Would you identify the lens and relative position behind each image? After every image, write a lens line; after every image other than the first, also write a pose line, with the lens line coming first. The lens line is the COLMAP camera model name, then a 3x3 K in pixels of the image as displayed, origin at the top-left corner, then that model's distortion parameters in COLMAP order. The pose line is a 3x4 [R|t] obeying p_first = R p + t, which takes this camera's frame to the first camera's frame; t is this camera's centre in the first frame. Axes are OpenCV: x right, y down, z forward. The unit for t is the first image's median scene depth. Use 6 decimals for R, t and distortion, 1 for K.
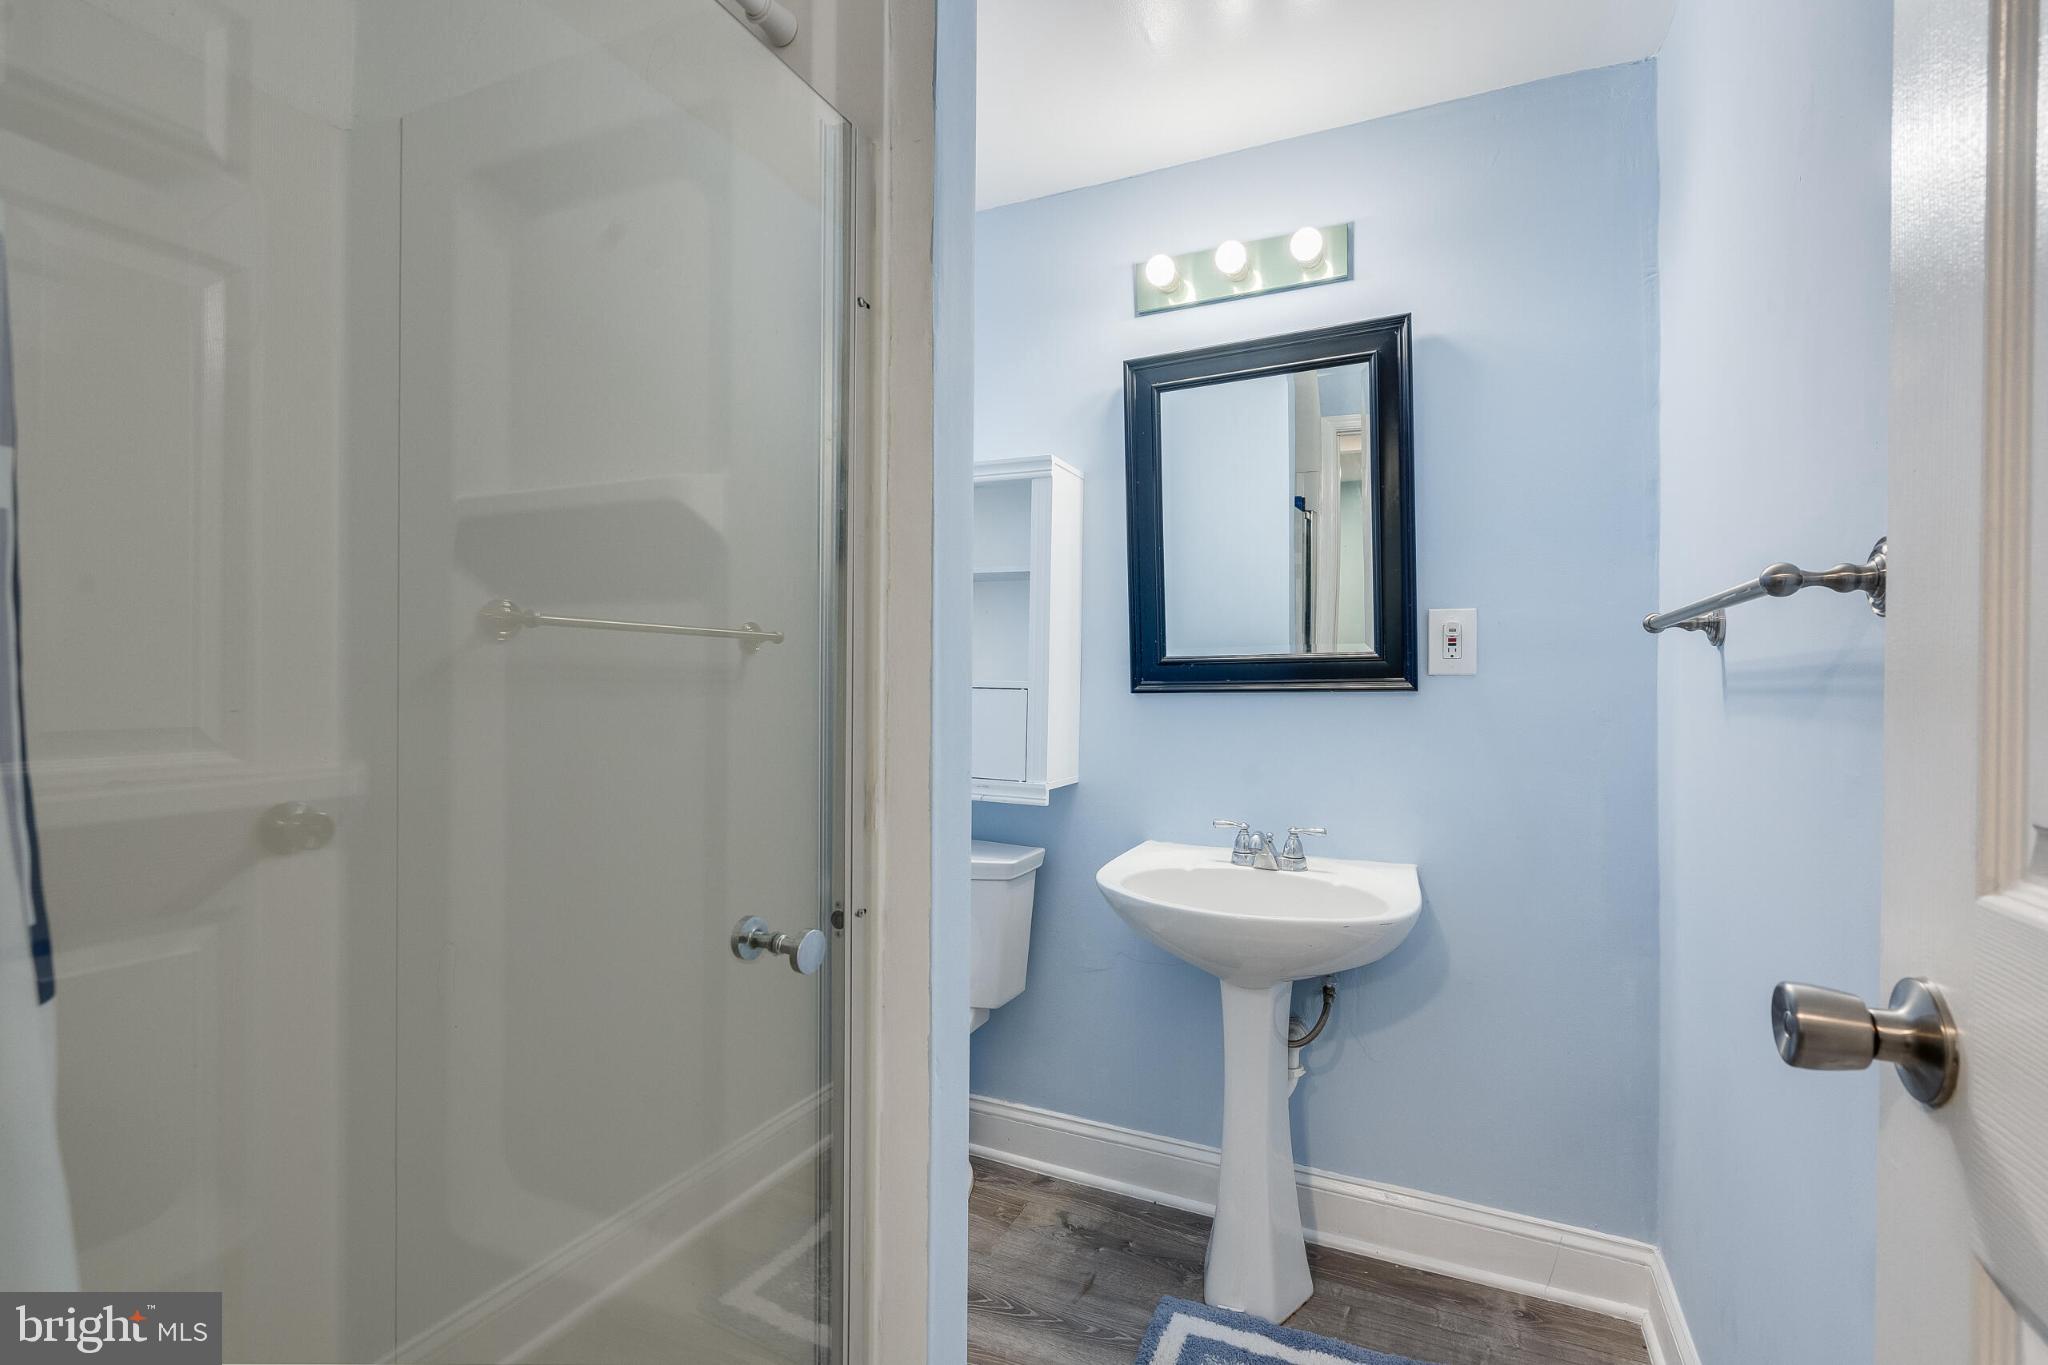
lens RADIAL K [[892.5, 0, 1019.7], [0, 892.5, 674.8], [0, 0, 1]] dist [-0.003348, 0.000071]
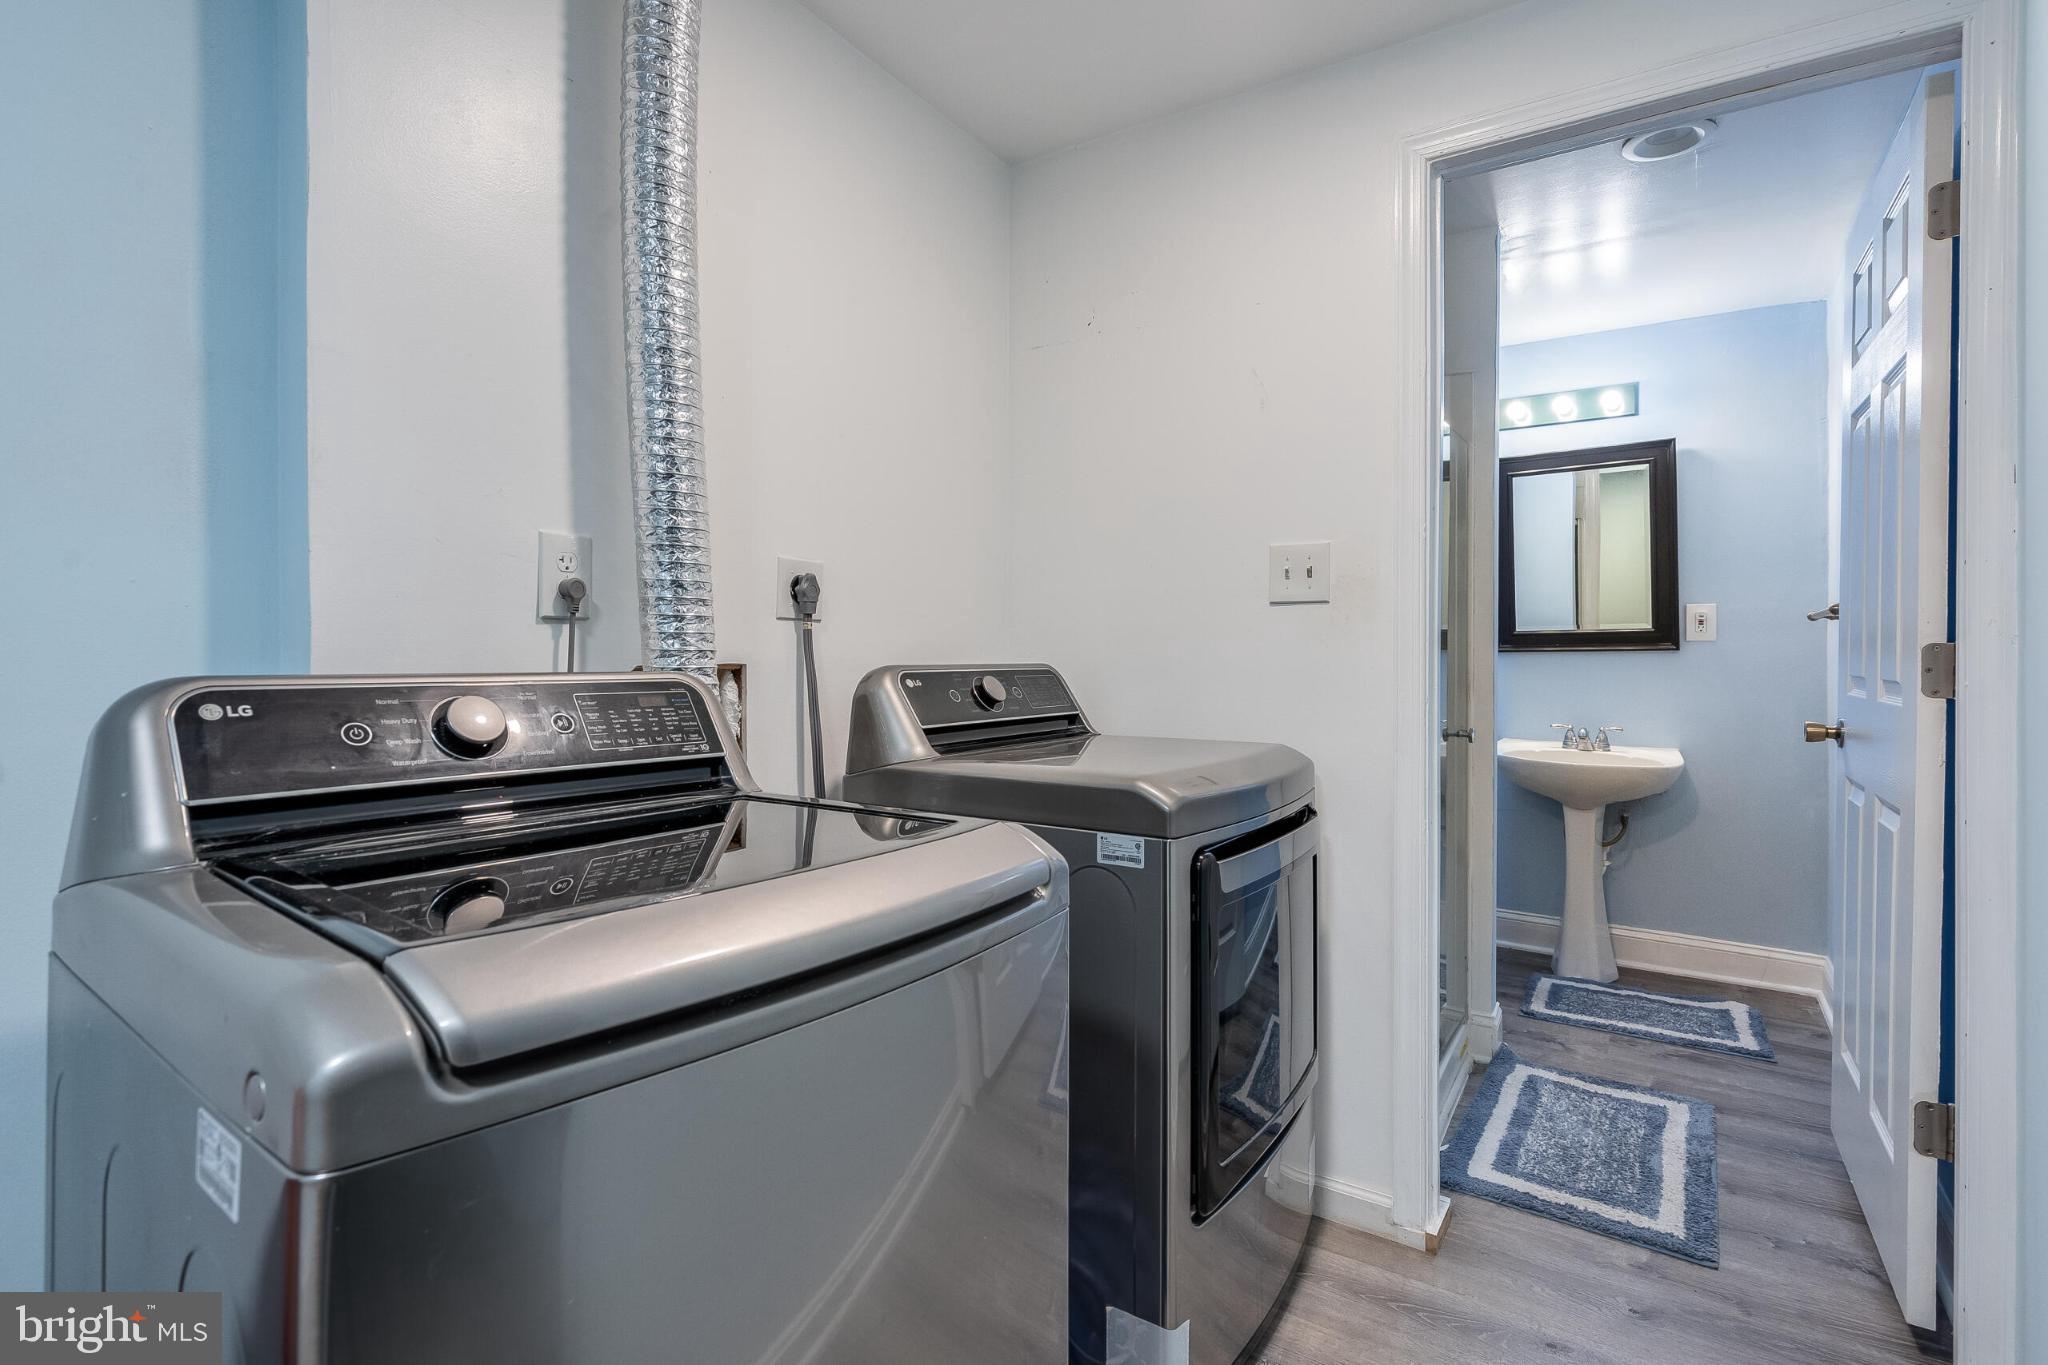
lens RADIAL K [[952.5, 0, 1021.0], [0, 952.5, 641.6], [0, 0, 1]] dist [0.001106, 0.000168]
pose [[0.987810, -0.002000, -0.155653, -0.524051], [0.002185, 0.999997, 0.001012, -0.003673], [0.155650, -0.001340, 0.987811, -1.020728]]
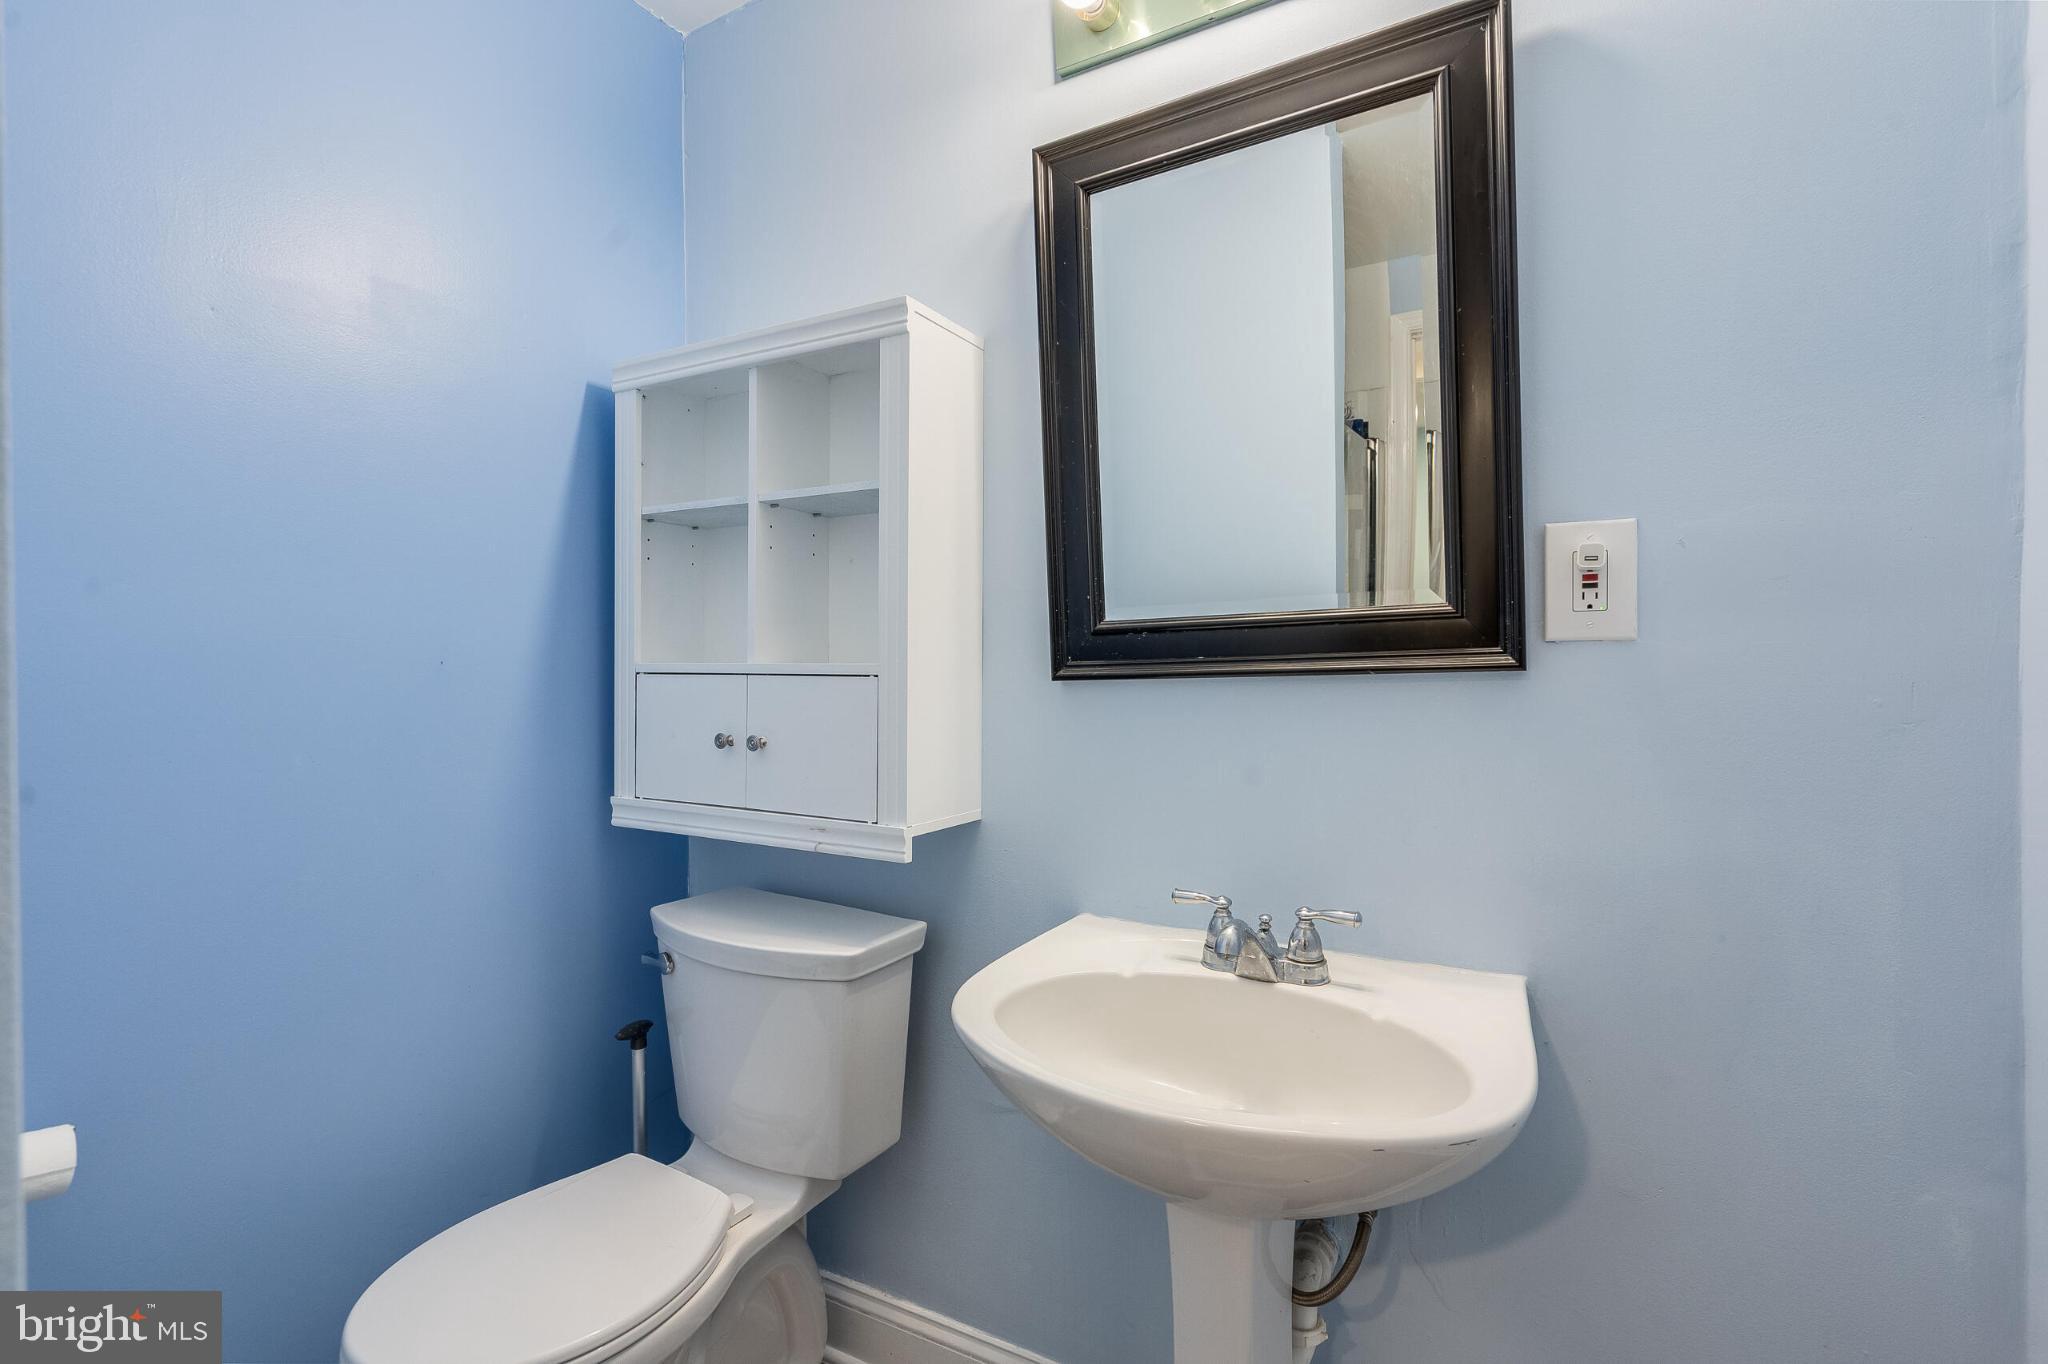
lens RADIAL K [[942.4, 0, 1012.1], [0, 942.4, 676.5], [0, 0, 1]] dist [0.003353, 0.000663]
pose [[0.997004, -0.011838, -0.076445, 0.160202], [0.012715, 0.999859, 0.010997, 0.010868], [0.076304, -0.011936, 0.997013, 0.362769]]
